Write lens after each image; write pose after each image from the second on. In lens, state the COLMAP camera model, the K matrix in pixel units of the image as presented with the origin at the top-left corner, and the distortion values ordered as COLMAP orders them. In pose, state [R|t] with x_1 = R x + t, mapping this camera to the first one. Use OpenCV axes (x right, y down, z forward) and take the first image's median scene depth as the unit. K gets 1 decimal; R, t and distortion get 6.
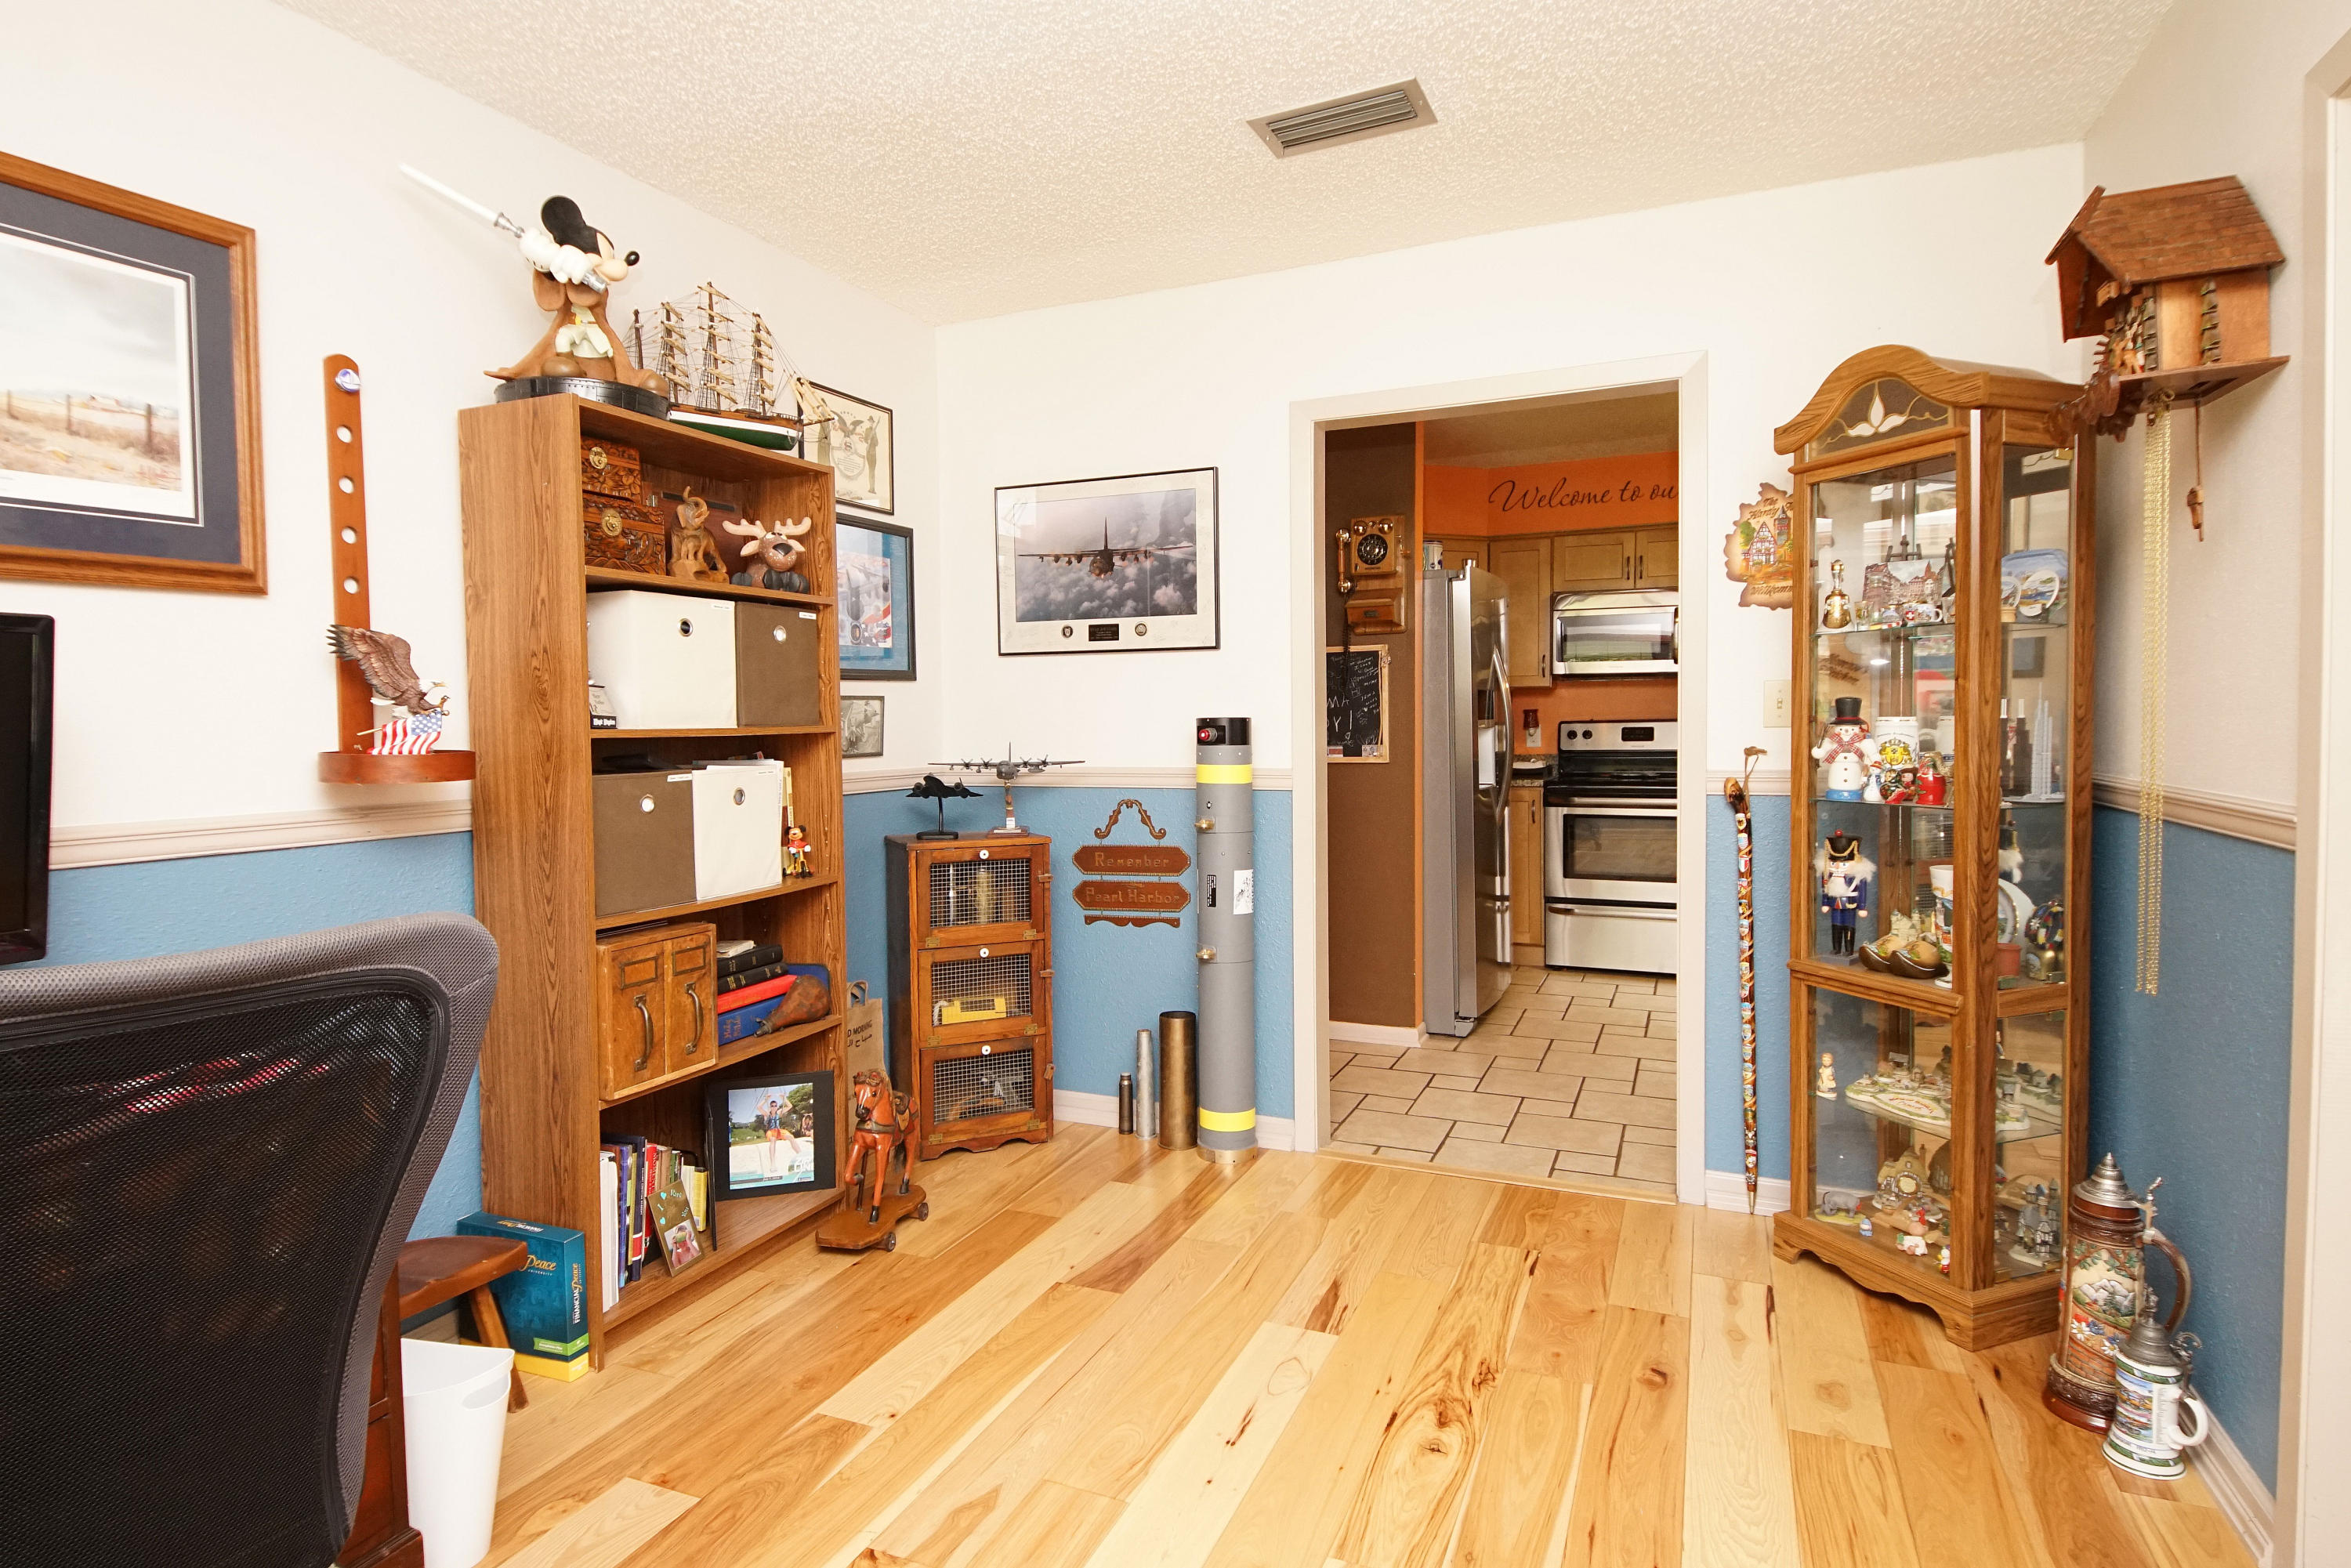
lens RADIAL K [[1255.5, 0, 1155.1], [0, 1255.5, 769.5], [0, 0, 1]] dist [0.035253, -0.034477]
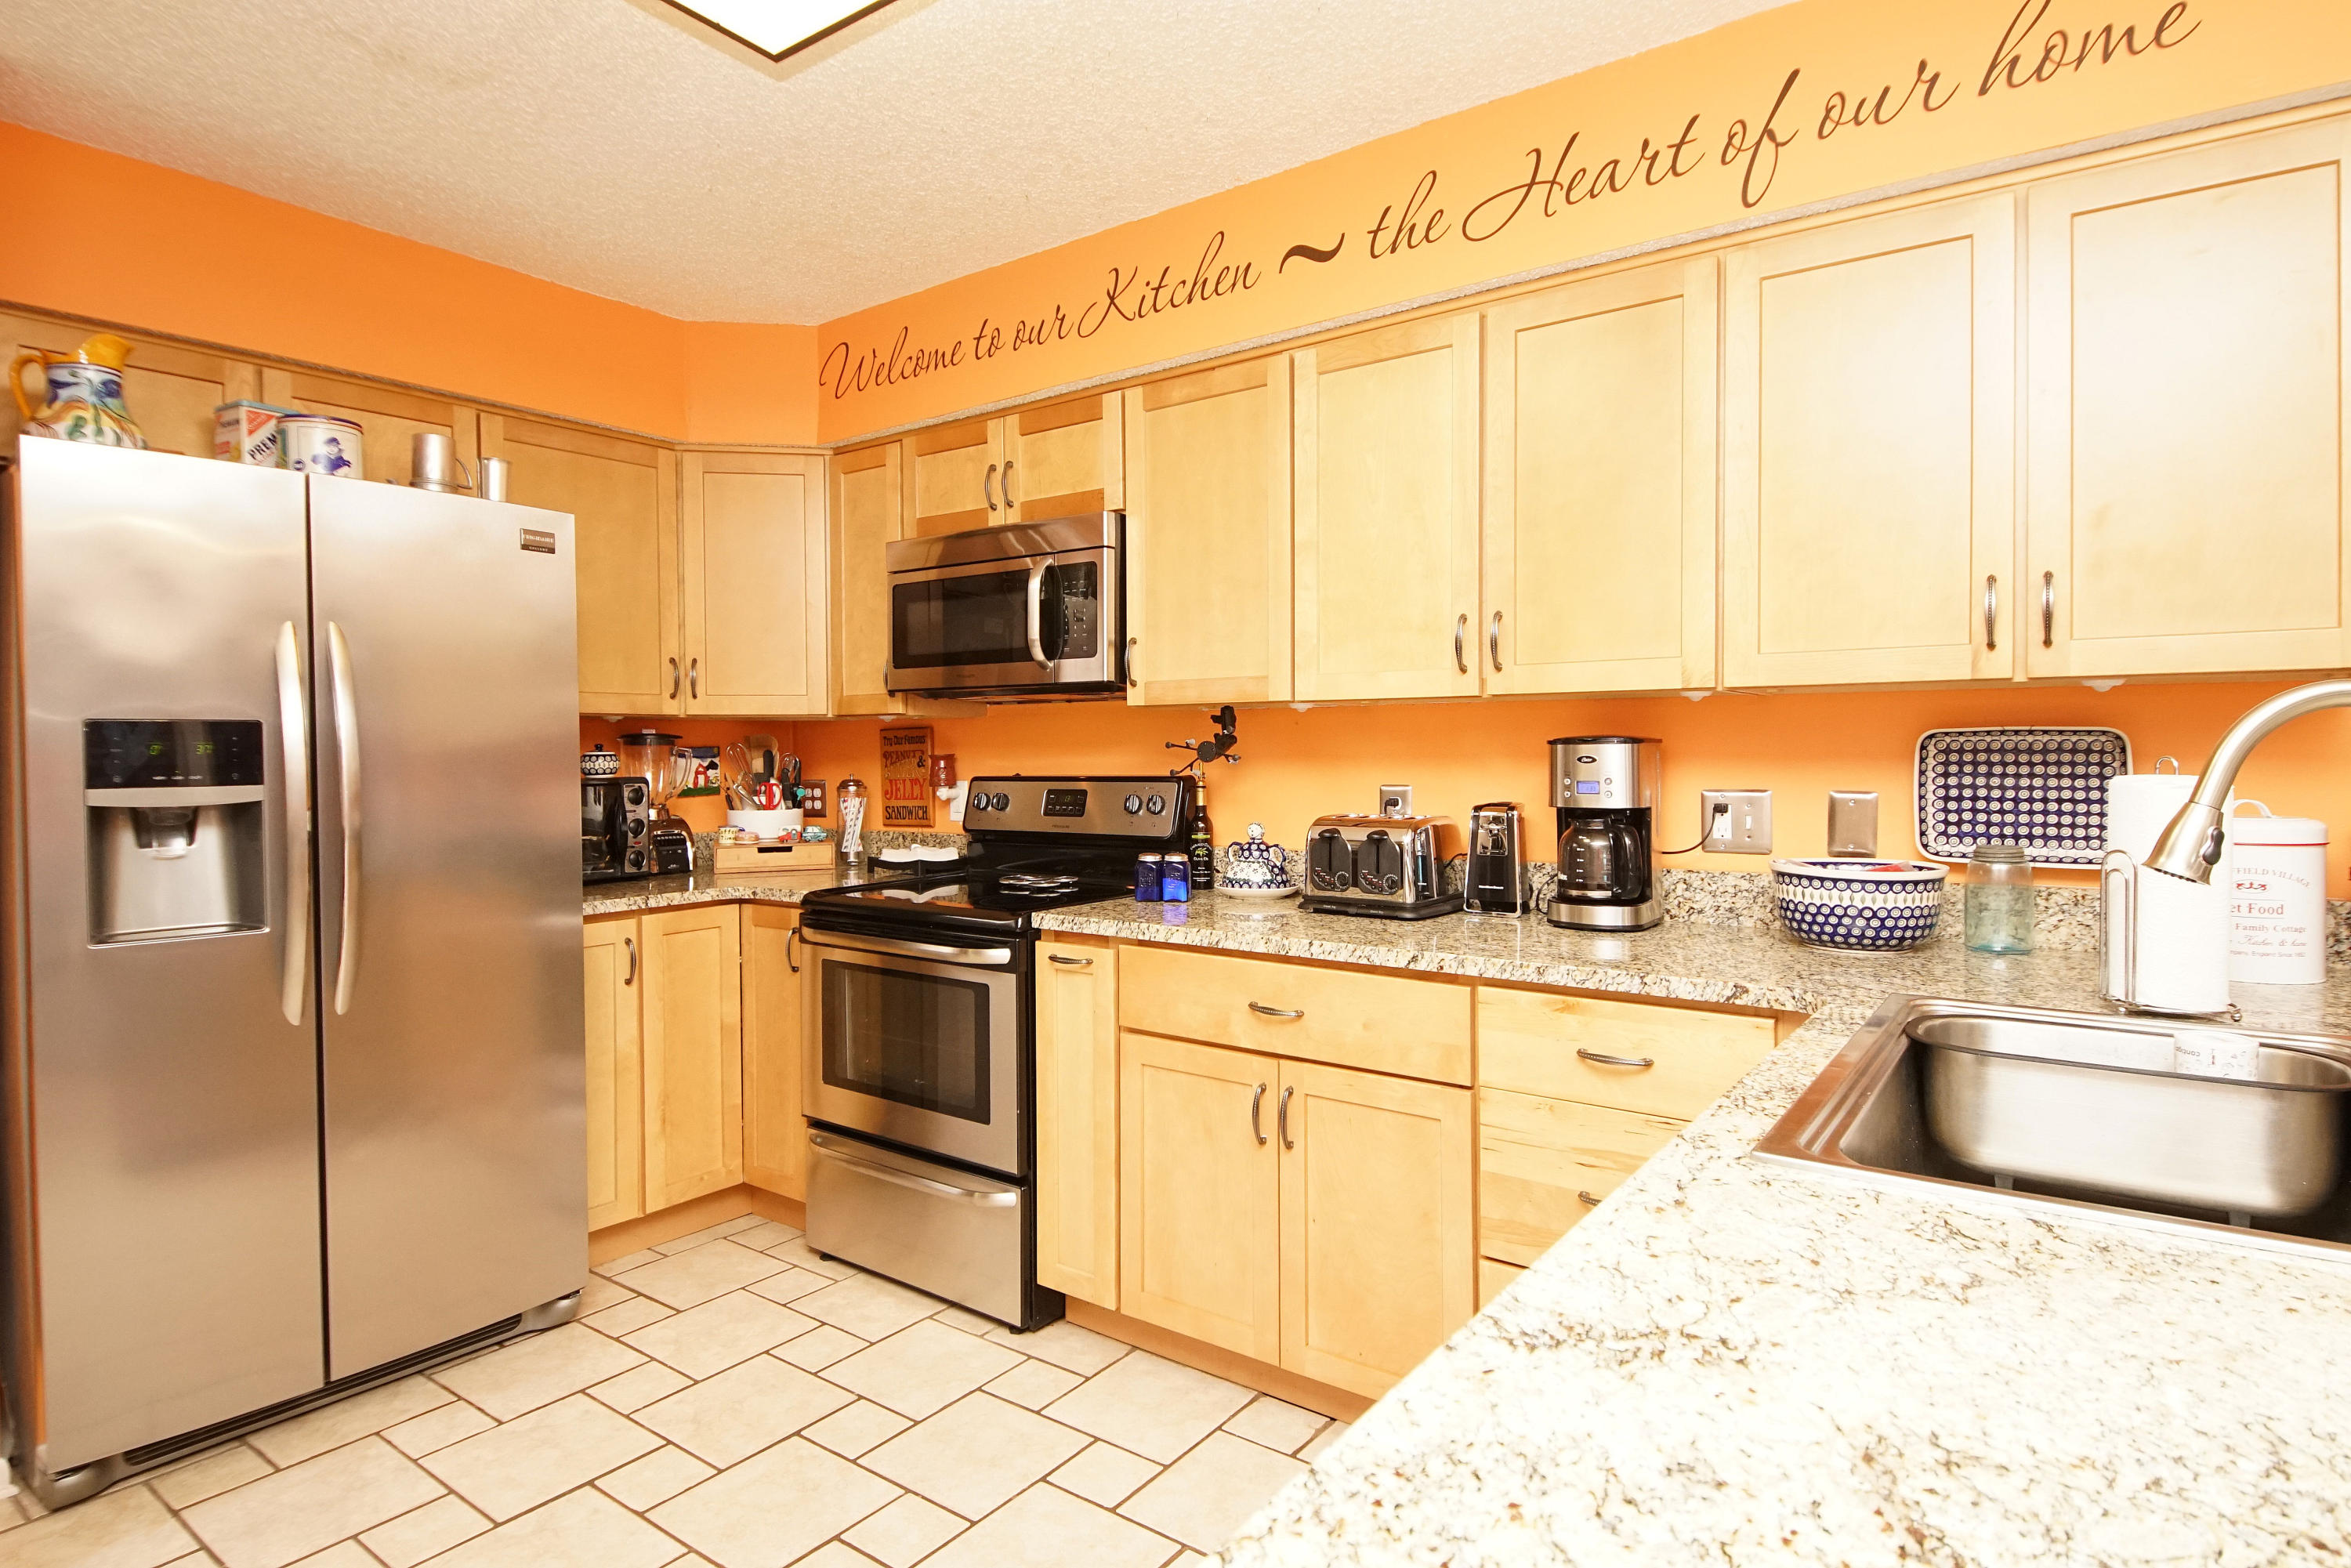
lens RADIAL K [[1255.5, 0, 1155.1], [0, 1255.5, 769.5], [0, 0, 1]] dist [0.035253, -0.034477]
pose [[0.972976, 0.007659, -0.230779, 0.552809], [-0.012522, 0.999729, -0.019611, -0.033329], [0.230566, 0.021971, 0.972809, 0.504957]]
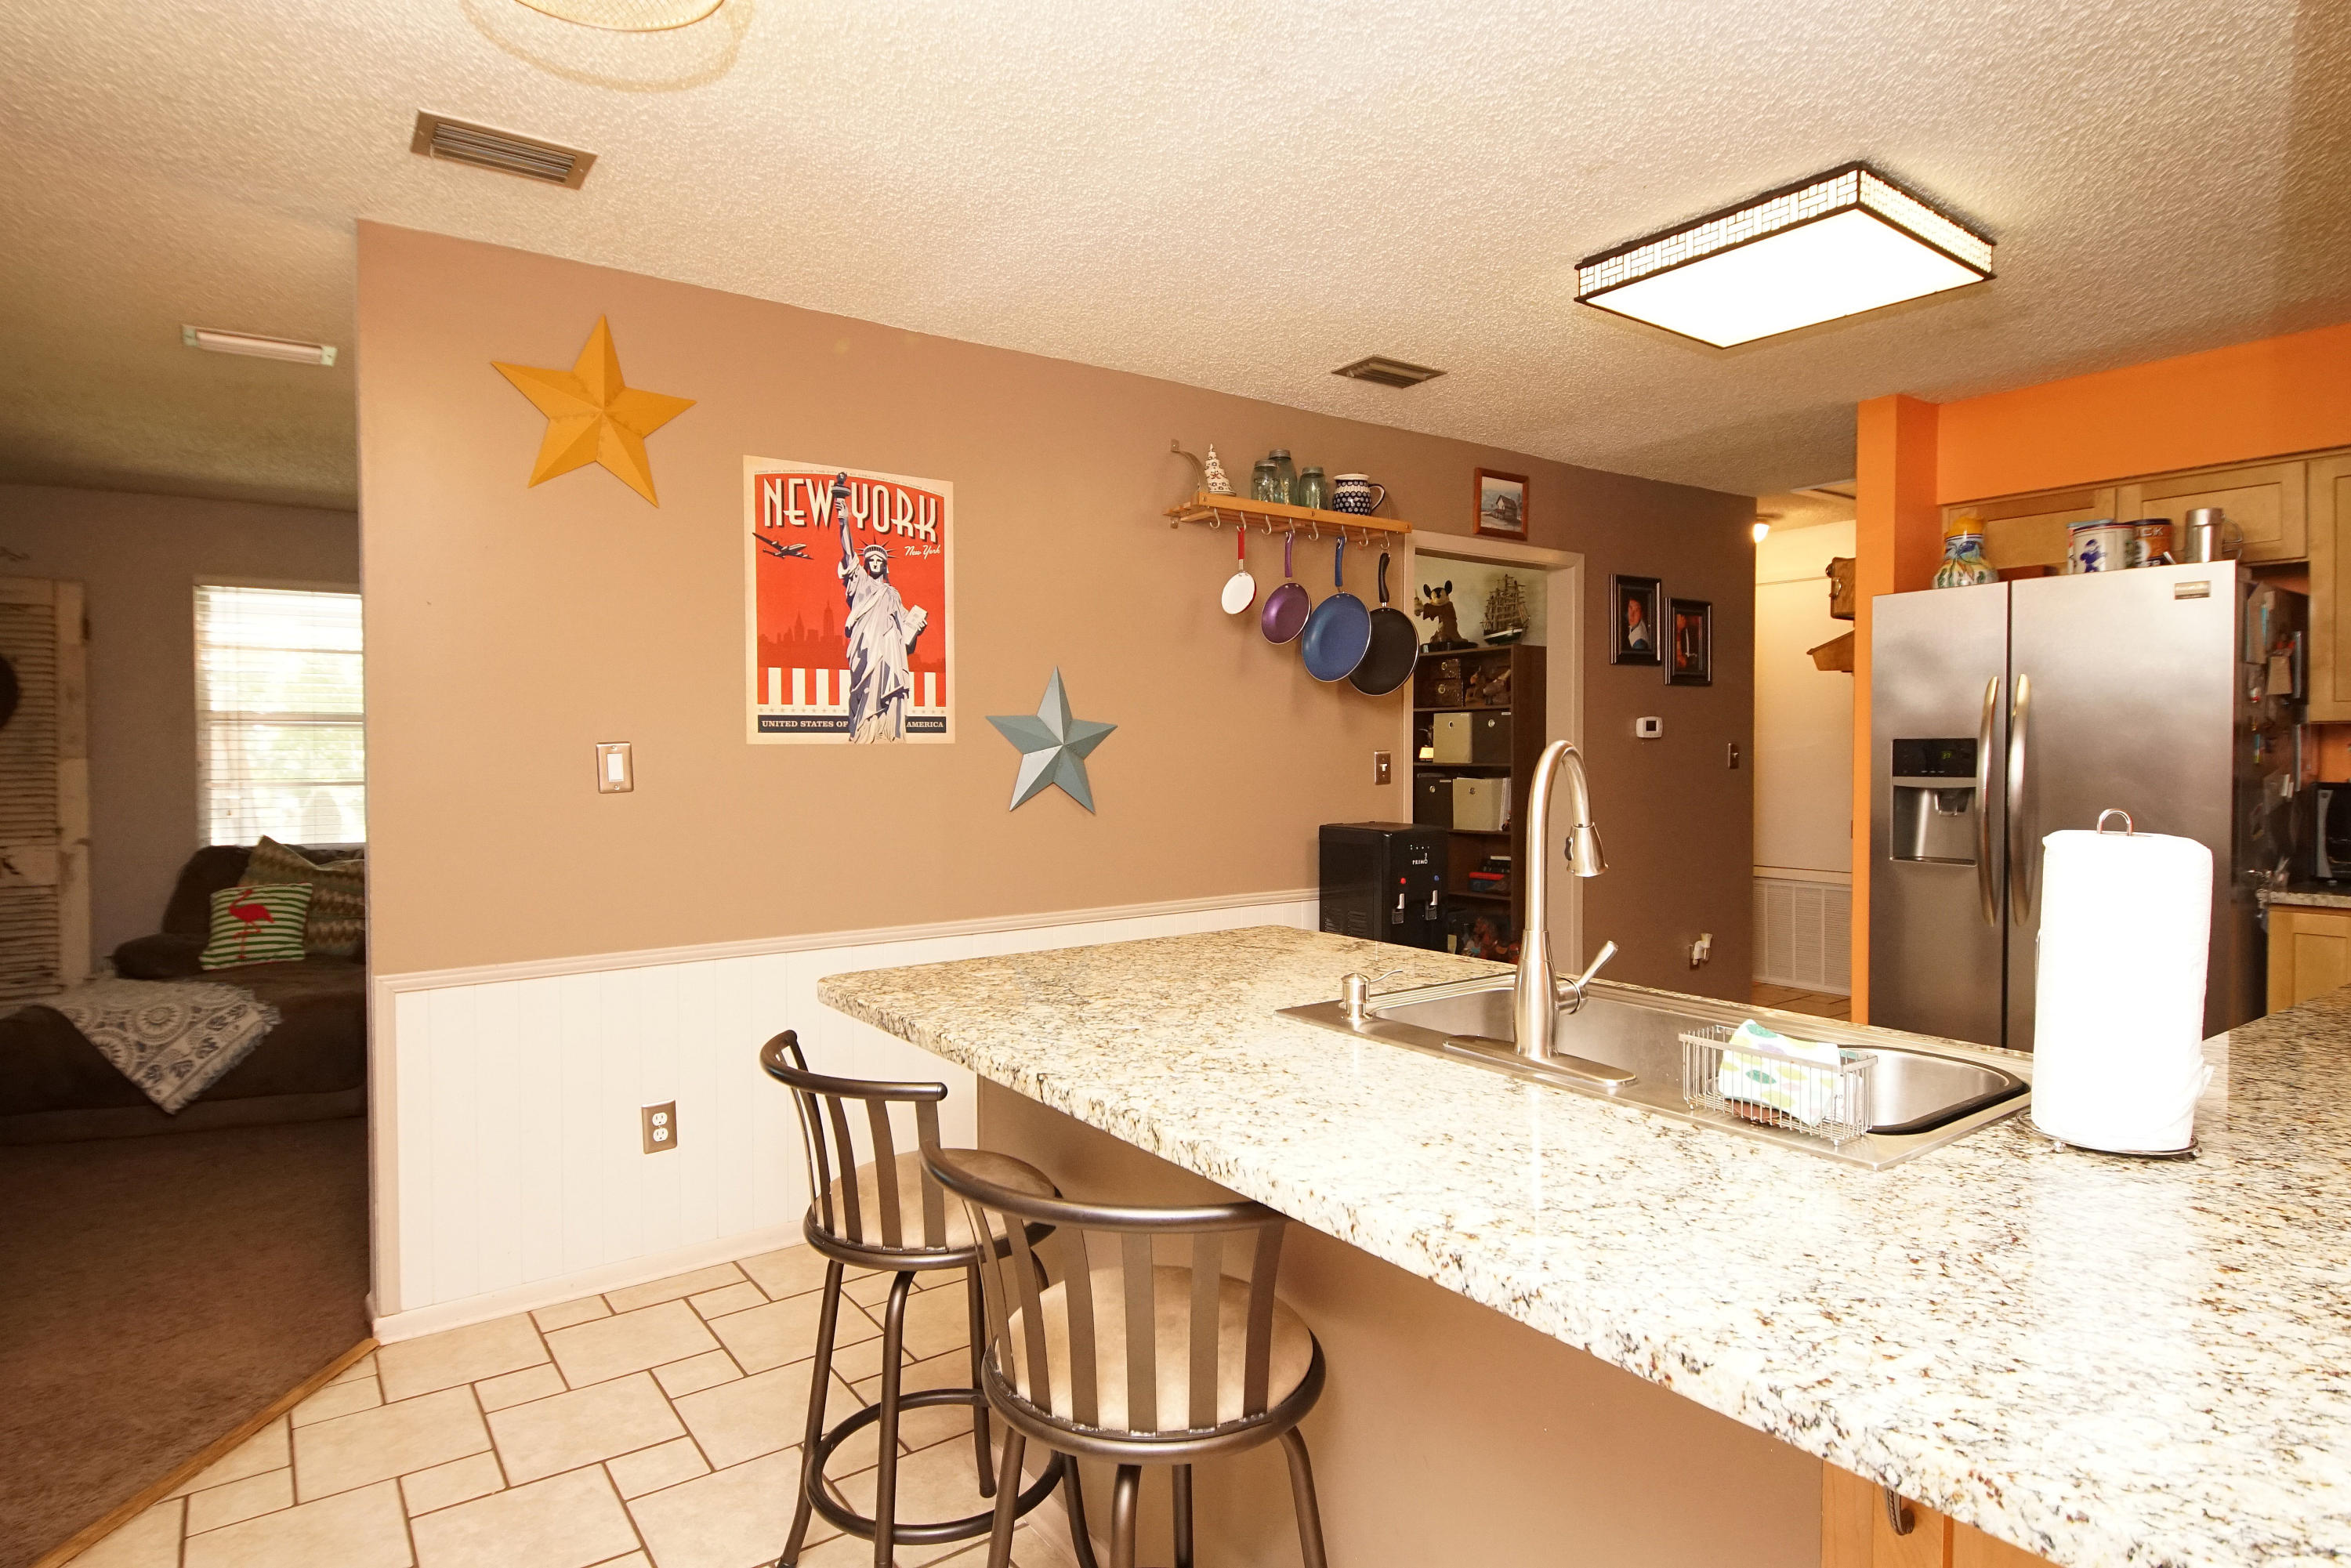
lens RADIAL K [[1255.8, 0, 1157.0], [0, 1255.8, 762.7], [0, 0, 1]] dist [0.035697, -0.034161]
pose [[-0.504909, 0.021848, -0.862896, 0.939726], [-0.023270, 0.998972, 0.038909, -0.054414], [0.862859, 0.039725, -0.503882, 0.769943]]
